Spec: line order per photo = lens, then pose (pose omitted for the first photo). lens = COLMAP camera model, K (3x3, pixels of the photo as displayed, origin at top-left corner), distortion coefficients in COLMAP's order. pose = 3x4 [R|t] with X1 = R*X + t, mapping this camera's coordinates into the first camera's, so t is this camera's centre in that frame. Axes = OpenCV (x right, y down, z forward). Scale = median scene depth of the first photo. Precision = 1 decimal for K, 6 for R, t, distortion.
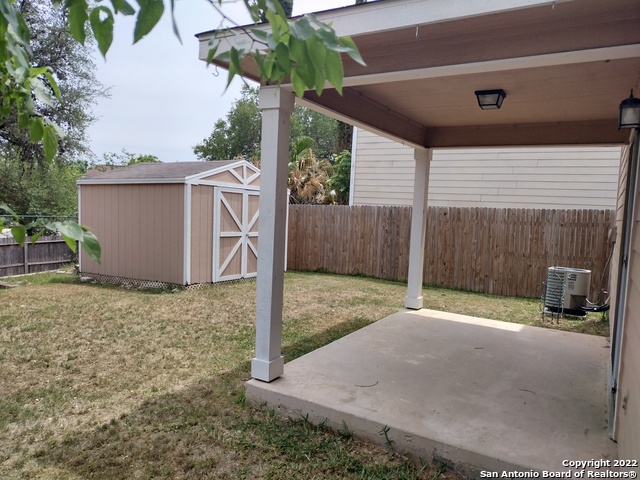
lens RADIAL K [[473.0, 0, 317.5], [0, 473.0, 239.5], [0, 0, 1]] dist [0.059418, -0.079860]
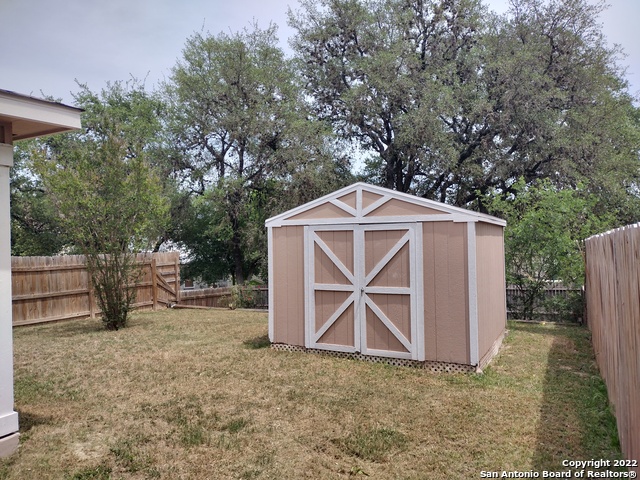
lens RADIAL K [[473.0, 0, 317.5], [0, 473.0, 239.5], [0, 0, 1]] dist [0.059418, -0.079860]
pose [[0.063651, -0.043865, -0.997008, 0.565583], [-0.037385, 0.998228, -0.046306, -0.051953], [0.997272, 0.040220, 0.061899, 0.955635]]
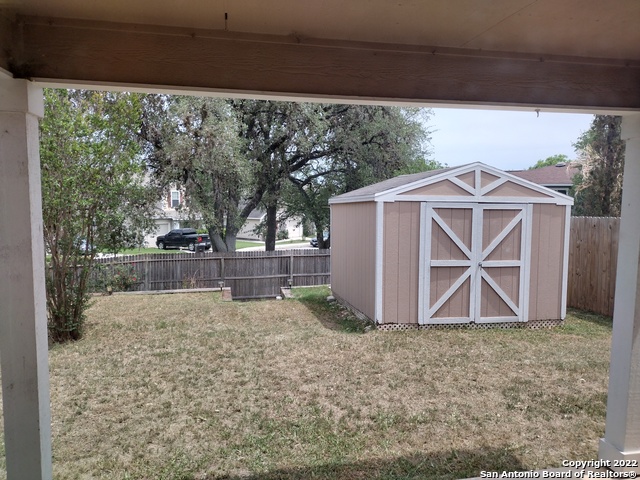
lens RADIAL K [[473.0, 0, 317.5], [0, 473.0, 239.5], [0, 0, 1]] dist [0.059418, -0.079860]
pose [[0.664351, 0.023446, -0.747053, 0.249031], [-0.028284, 0.999581, 0.006219, -0.049420], [0.746885, 0.016998, 0.664736, 0.347750]]
